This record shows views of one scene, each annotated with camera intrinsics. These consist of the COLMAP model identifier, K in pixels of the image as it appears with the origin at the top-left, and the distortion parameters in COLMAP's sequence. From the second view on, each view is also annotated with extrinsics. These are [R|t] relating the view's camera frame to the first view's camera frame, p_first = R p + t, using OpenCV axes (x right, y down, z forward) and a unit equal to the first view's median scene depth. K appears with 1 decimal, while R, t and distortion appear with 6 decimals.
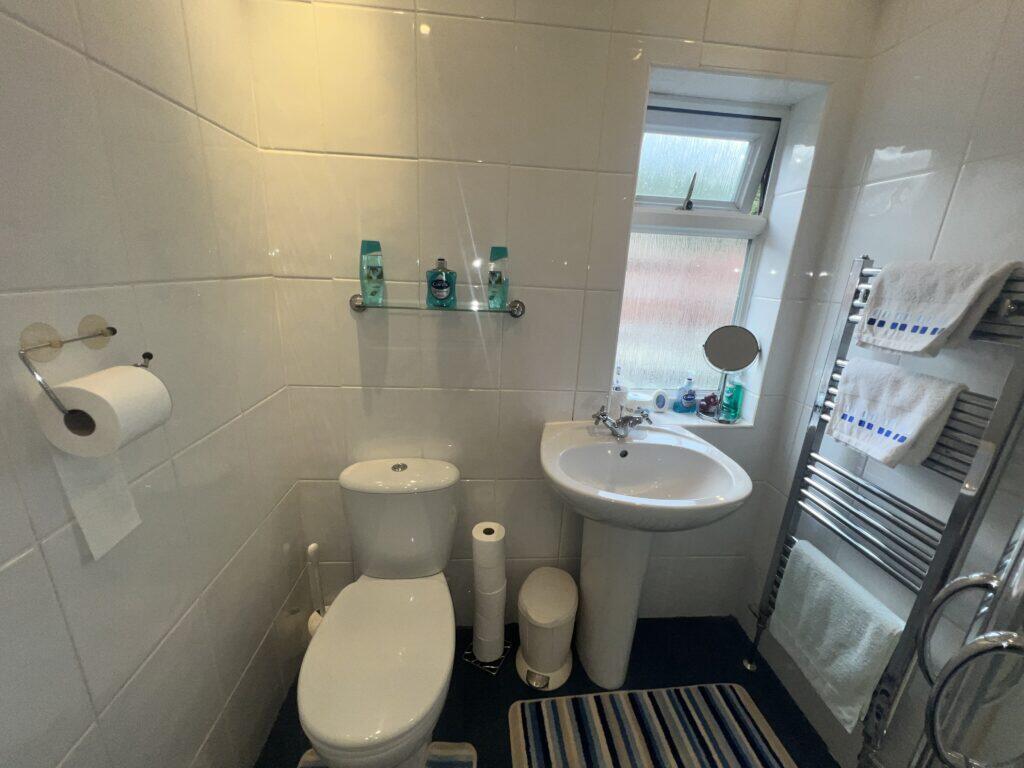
lens RADIAL K [[408.3, 0, 510.2], [0, 408.3, 387.1], [0, 0, 1]] dist [0.000893, -0.000072]
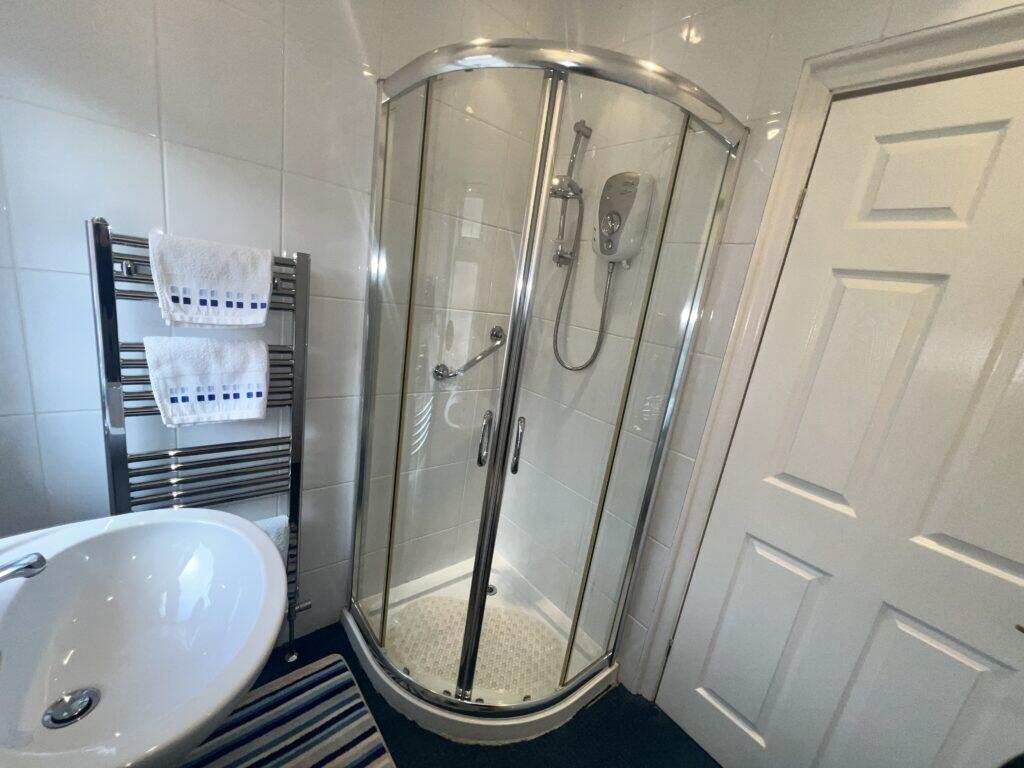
lens RADIAL K [[408.3, 0, 512.5], [0, 408.3, 386.4], [0, 0, 1]] dist [0.000893, -0.000072]
pose [[-0.566409, -0.302640, 0.766544, -0.386707], [0.074703, 0.907448, 0.413470, -0.326879], [-0.820732, 0.291456, -0.491379, 0.918197]]
